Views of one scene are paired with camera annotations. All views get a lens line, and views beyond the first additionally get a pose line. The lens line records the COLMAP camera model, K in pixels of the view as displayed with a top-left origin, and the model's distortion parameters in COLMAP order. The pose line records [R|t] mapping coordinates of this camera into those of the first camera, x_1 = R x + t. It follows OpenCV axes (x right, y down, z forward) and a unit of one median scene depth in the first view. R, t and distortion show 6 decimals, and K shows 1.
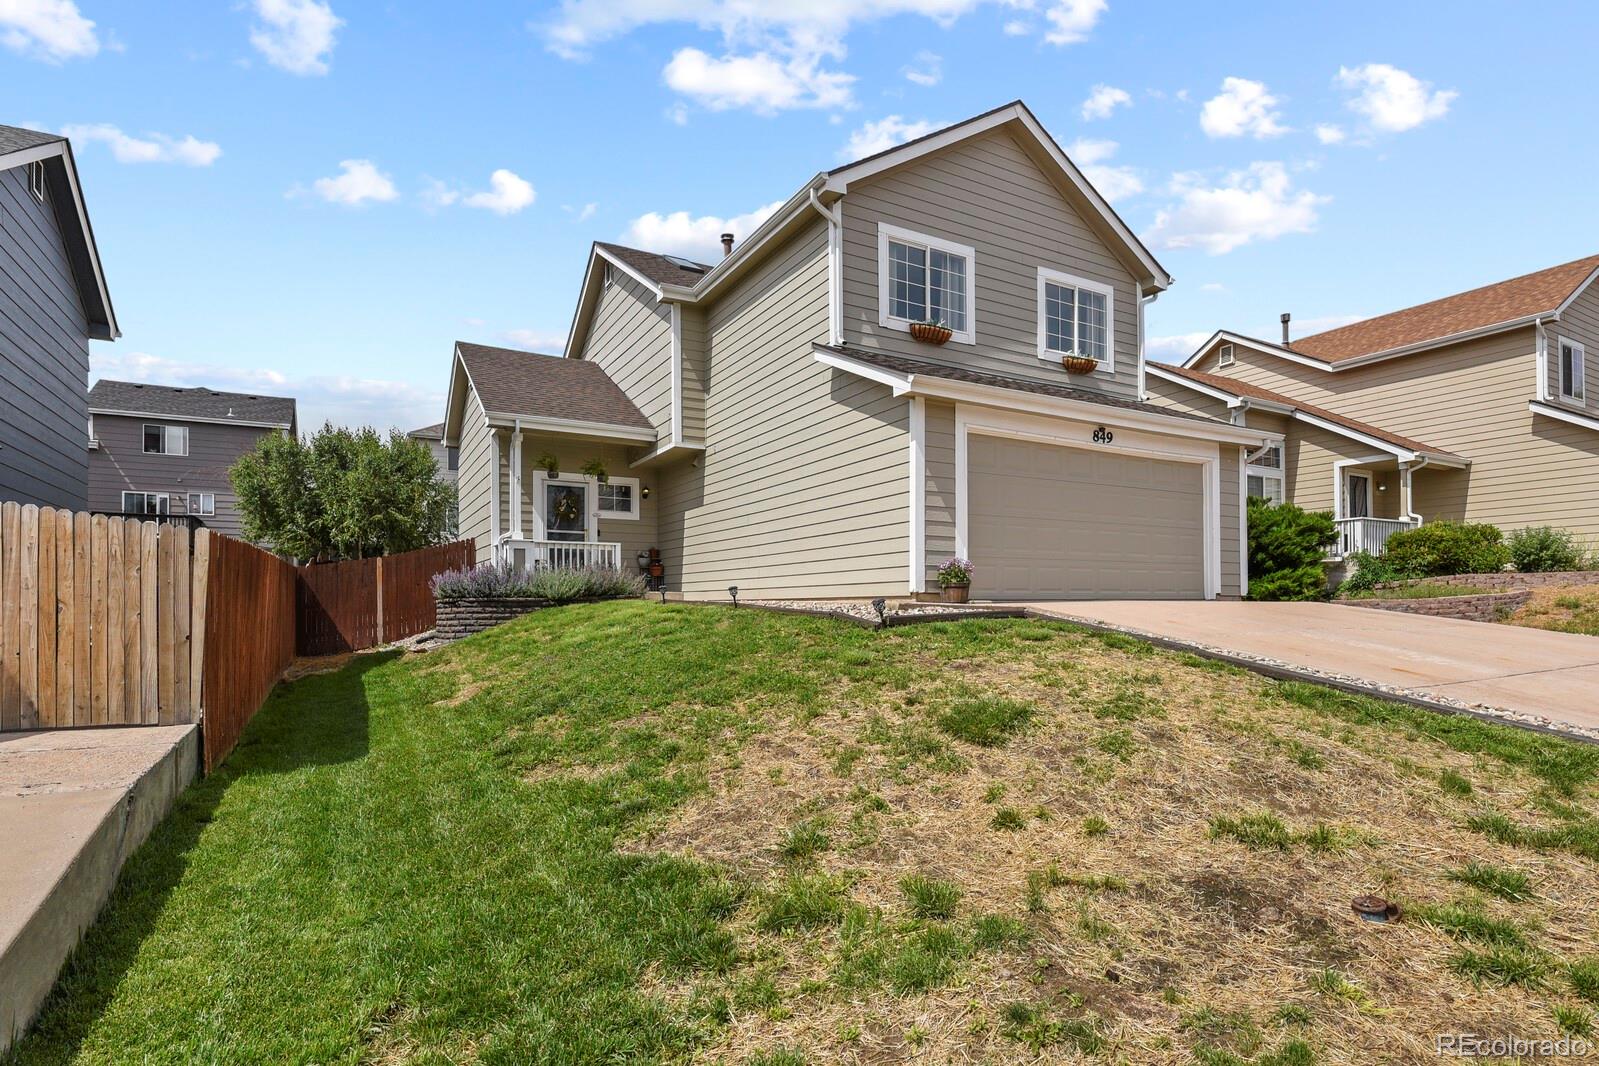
lens RADIAL K [[801.9, 0, 802.2], [0, 801.9, 600.7], [0, 0, 1]] dist [-0.004649, -0.000395]
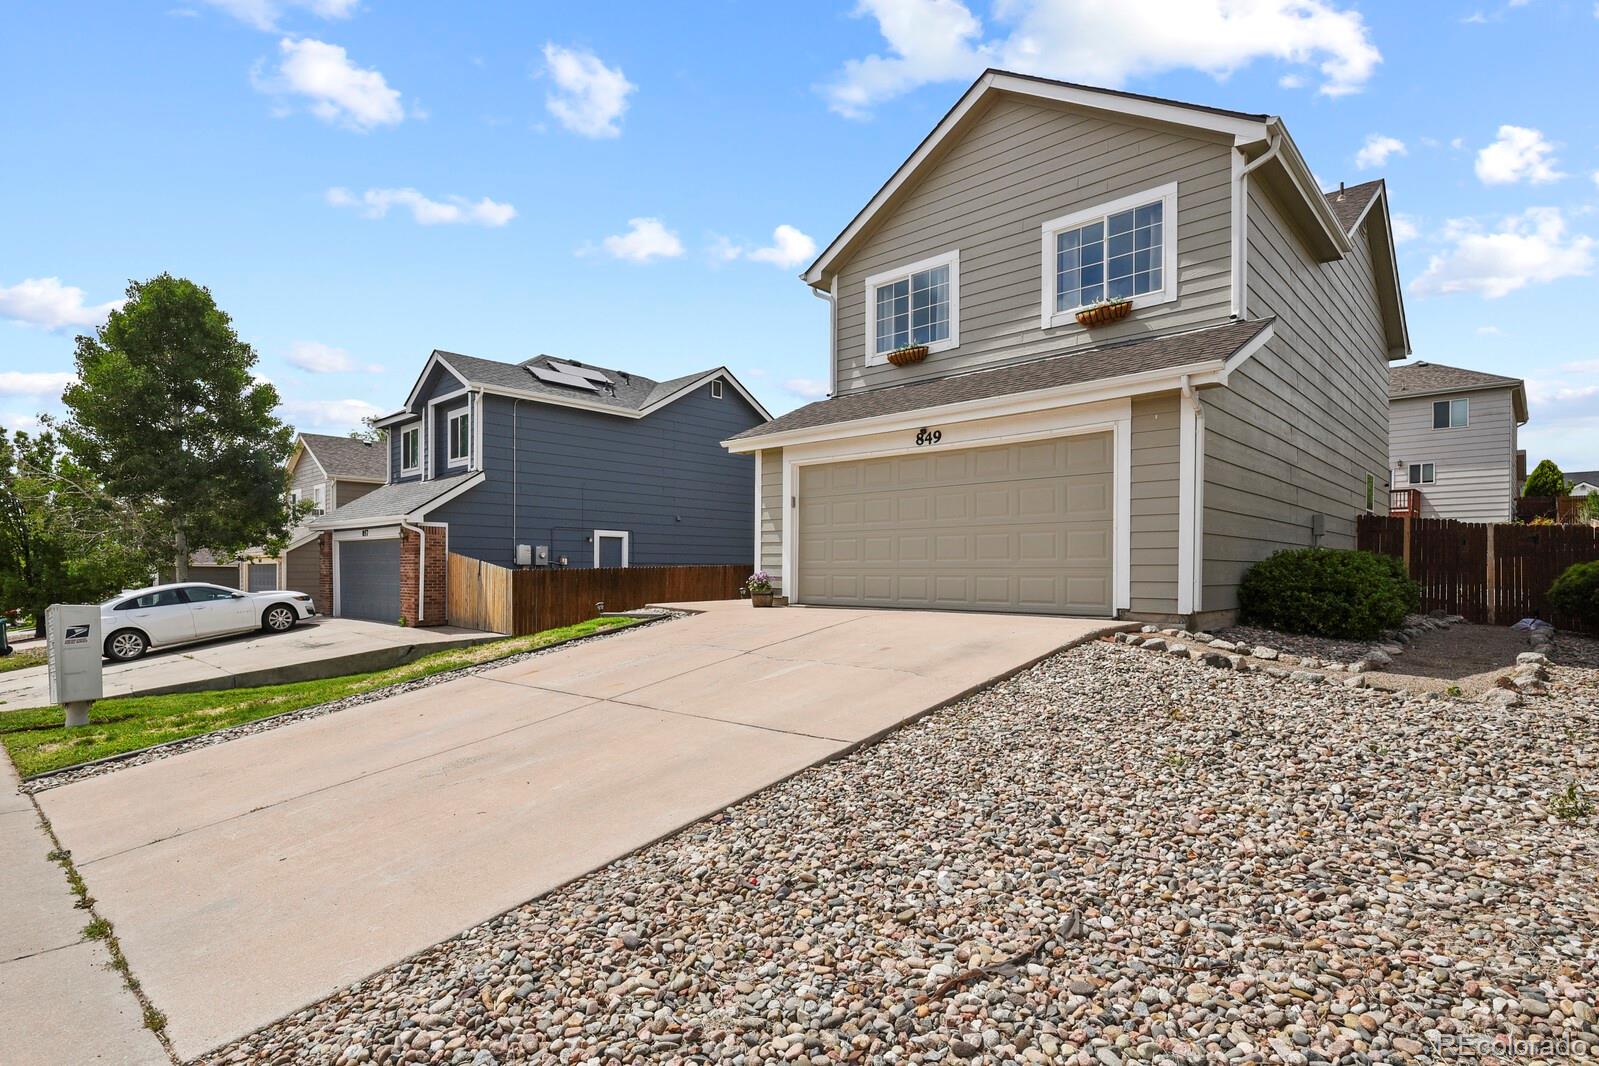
lens RADIAL K [[811.6, 0, 802.9], [0, 811.6, 573.0], [0, 0, 1]] dist [0.002681, 0.000527]
pose [[0.308220, 0.010393, -0.951258, 1.117977], [0.002155, 0.999930, 0.011623, -0.050247], [0.951313, -0.005633, 0.308176, 0.503251]]
